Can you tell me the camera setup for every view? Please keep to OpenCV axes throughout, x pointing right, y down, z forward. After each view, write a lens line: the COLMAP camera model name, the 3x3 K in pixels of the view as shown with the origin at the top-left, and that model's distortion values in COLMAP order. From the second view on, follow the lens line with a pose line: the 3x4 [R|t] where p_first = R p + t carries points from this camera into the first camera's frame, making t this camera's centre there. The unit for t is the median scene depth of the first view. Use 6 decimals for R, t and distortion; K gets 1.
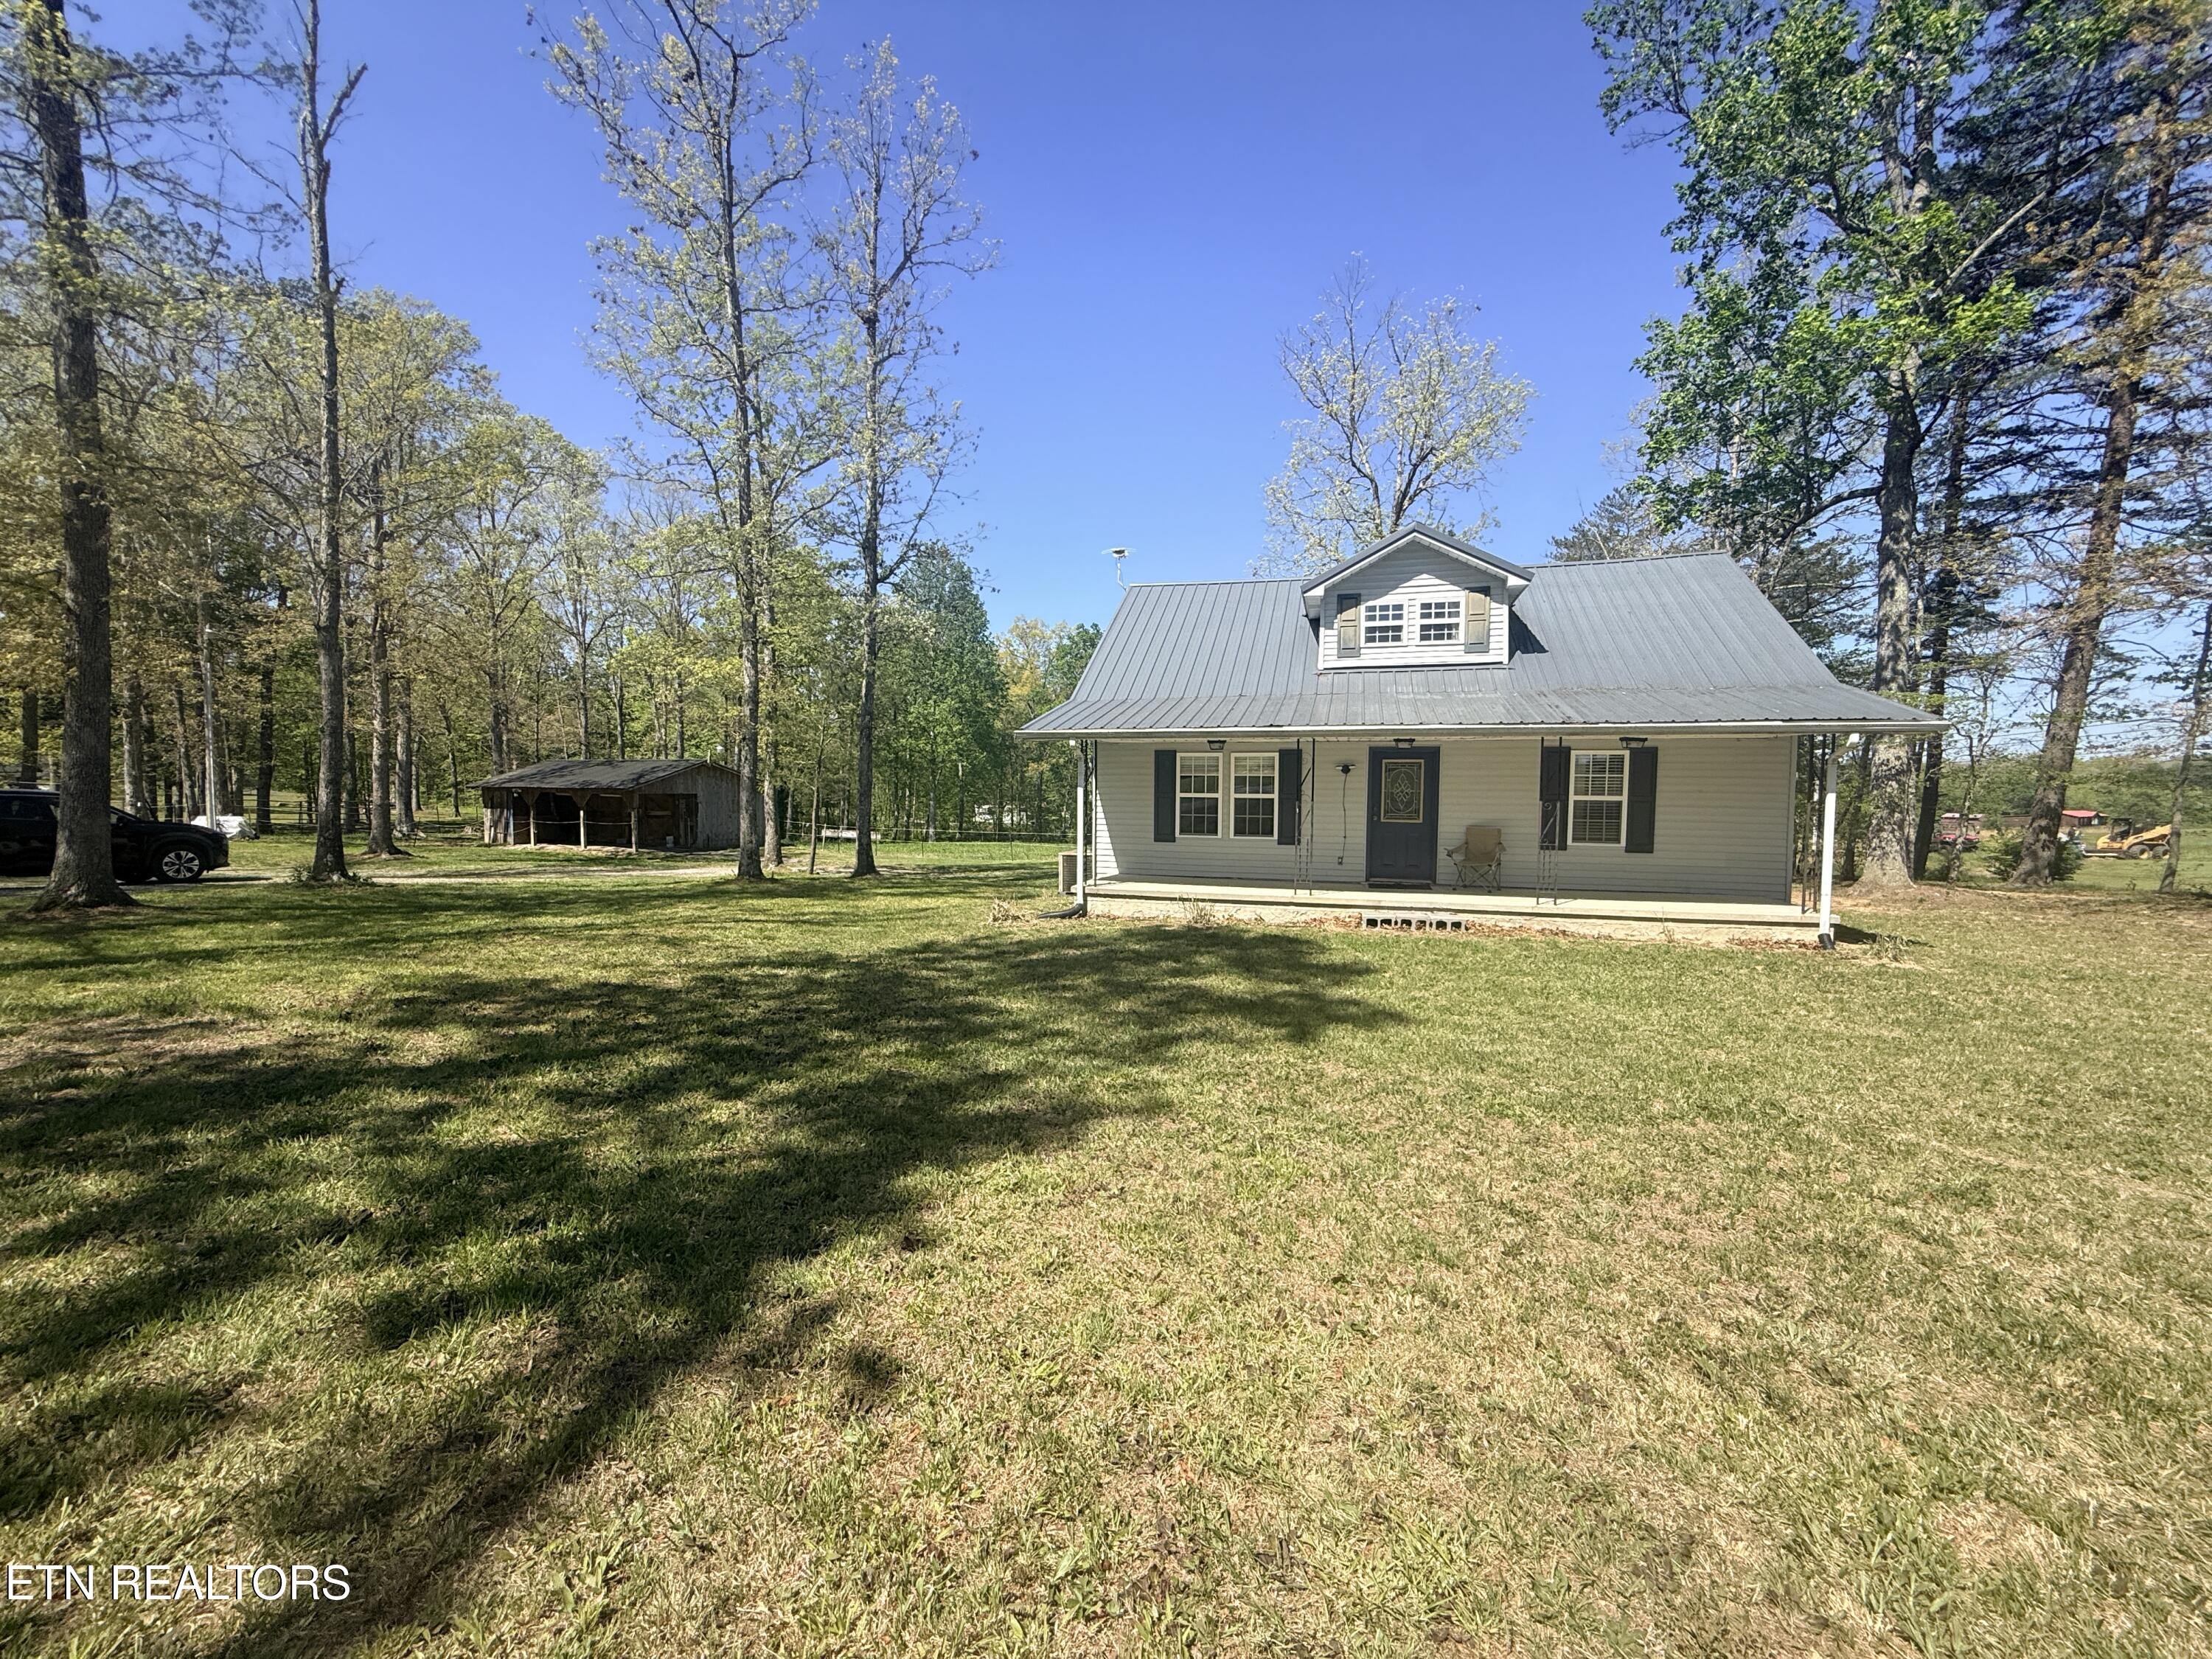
lens RADIAL K [[883.6, 0, 1100.2], [0, 883.6, 828.8], [0, 0, 1]] dist [0.000472, 0.000063]
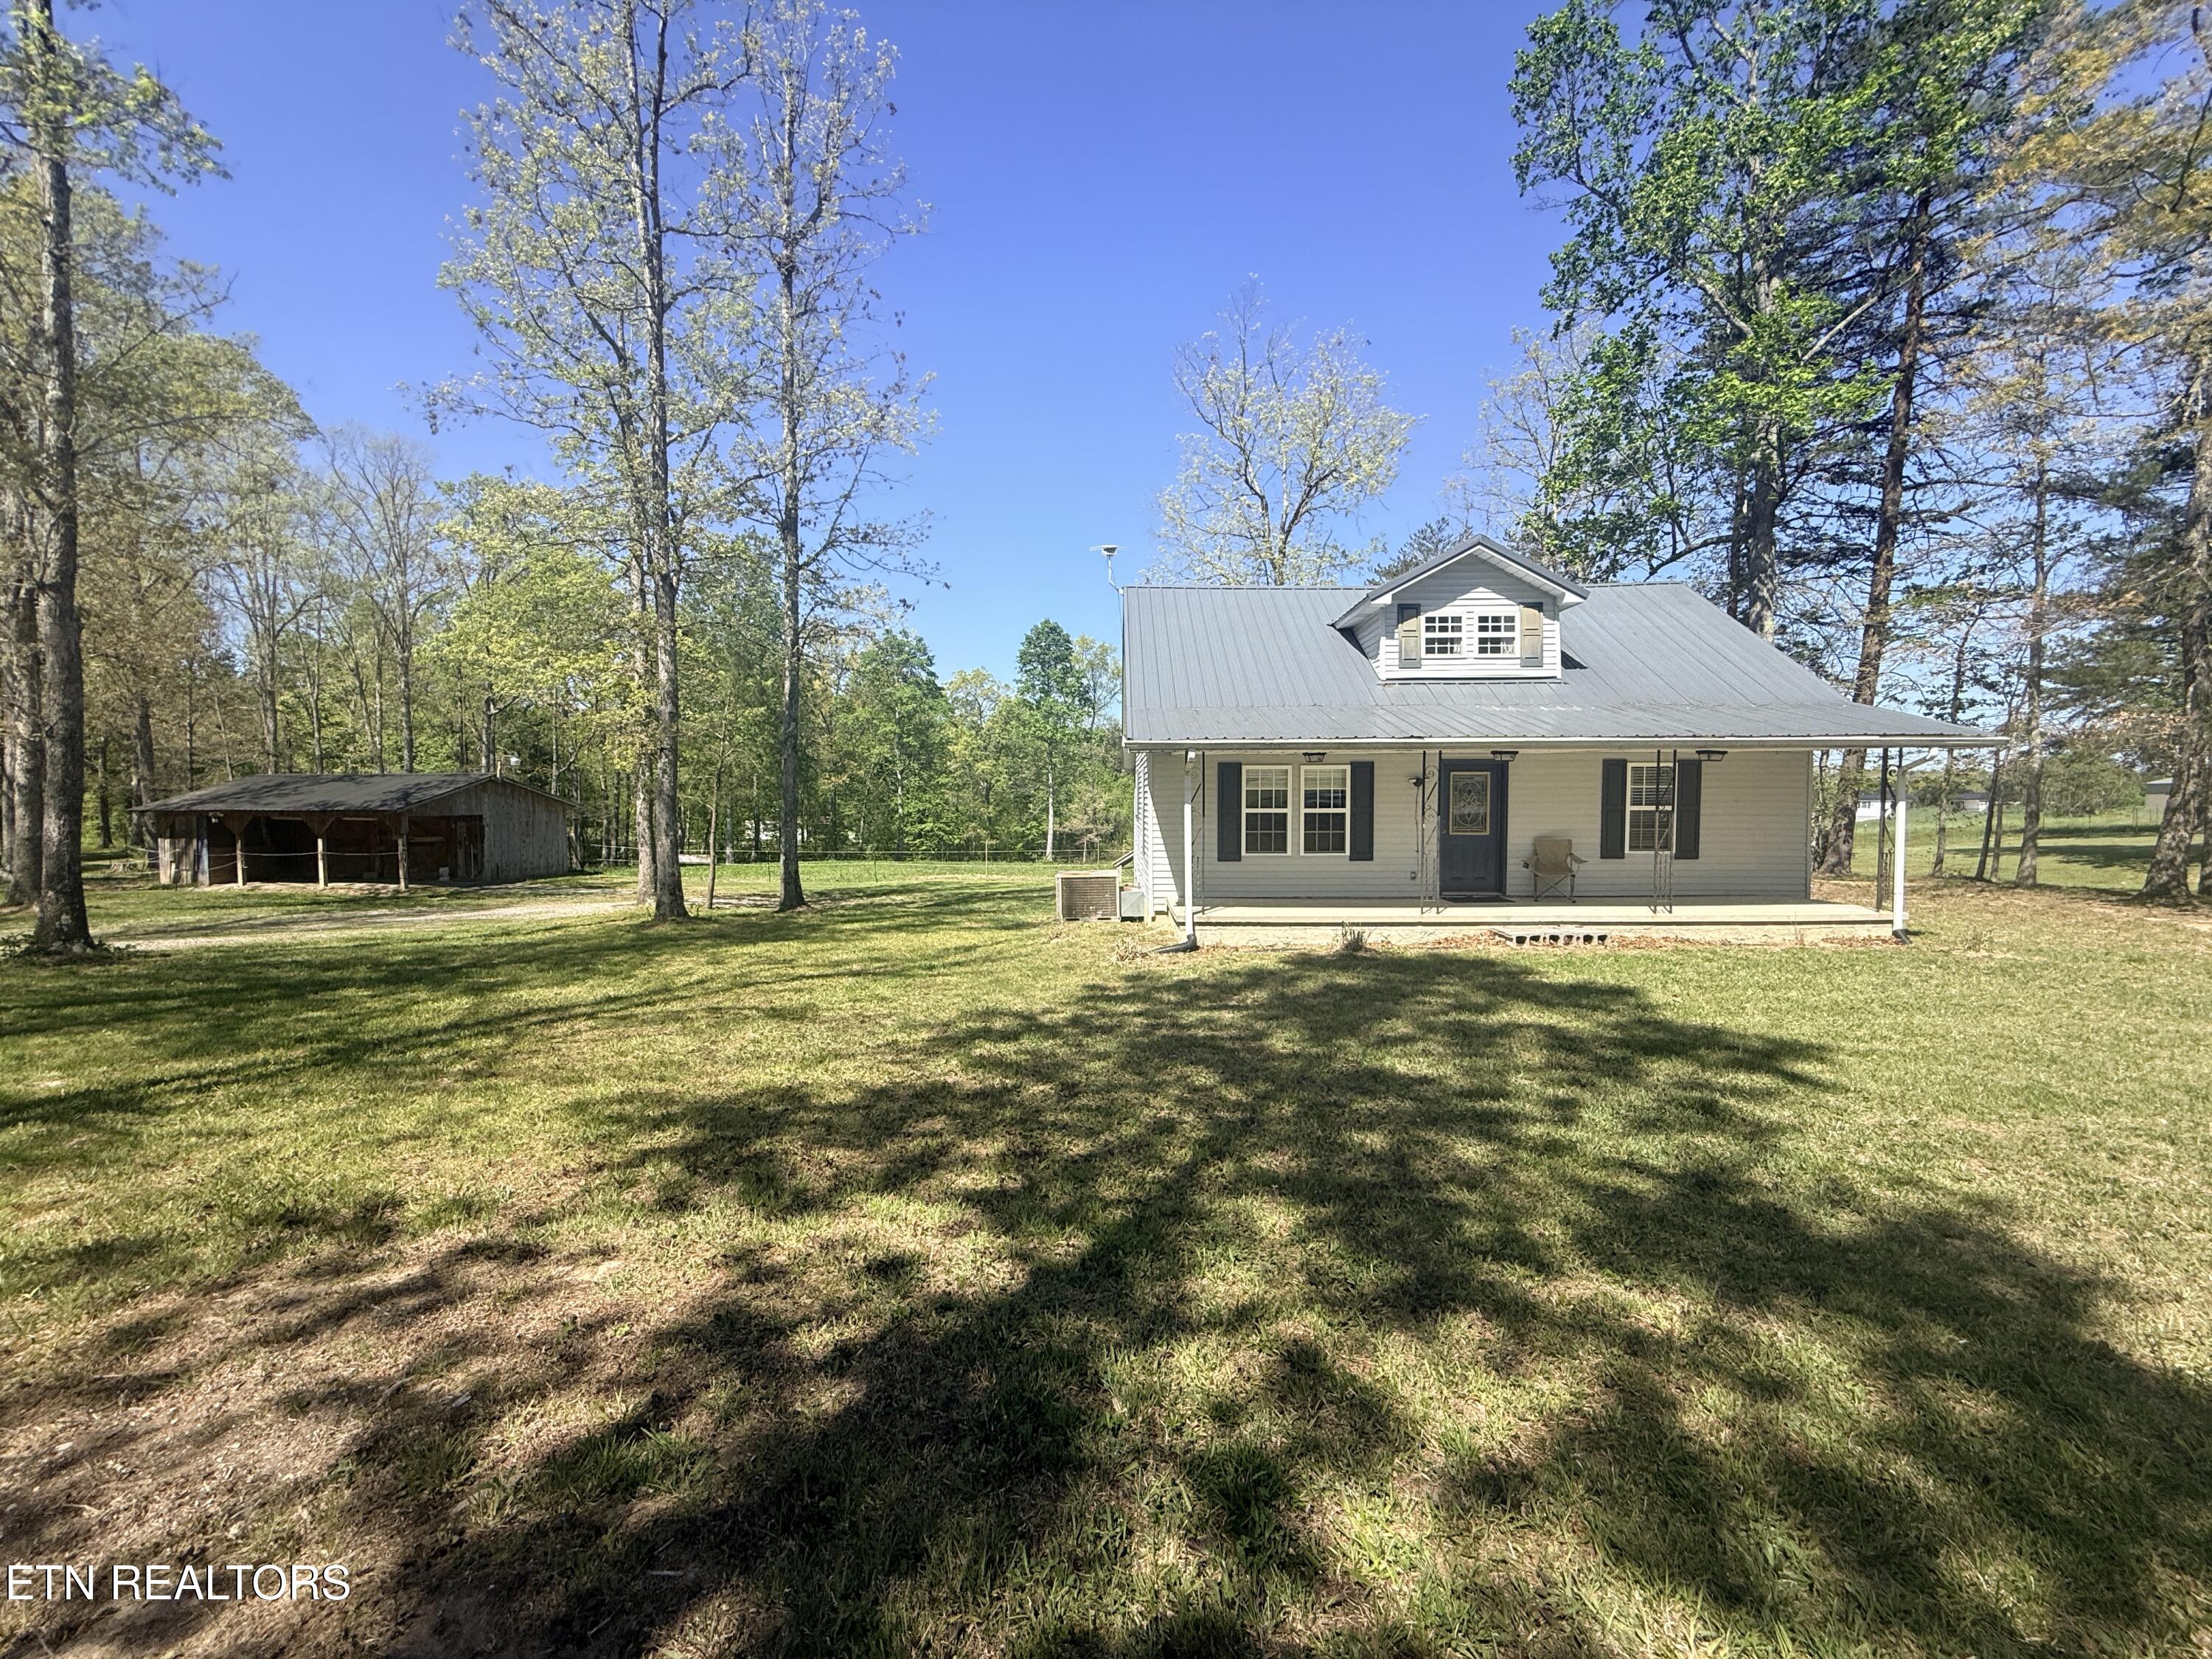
lens RADIAL K [[883.6, 0, 1100.2], [0, 883.6, 832.0], [0, 0, 1]] dist [0.000472, 0.000063]
pose [[0.965437, -0.021145, 0.259777, -0.312284], [0.023652, 0.999699, -0.006527, -0.013482], [-0.259561, 0.012445, 0.965646, 0.141580]]
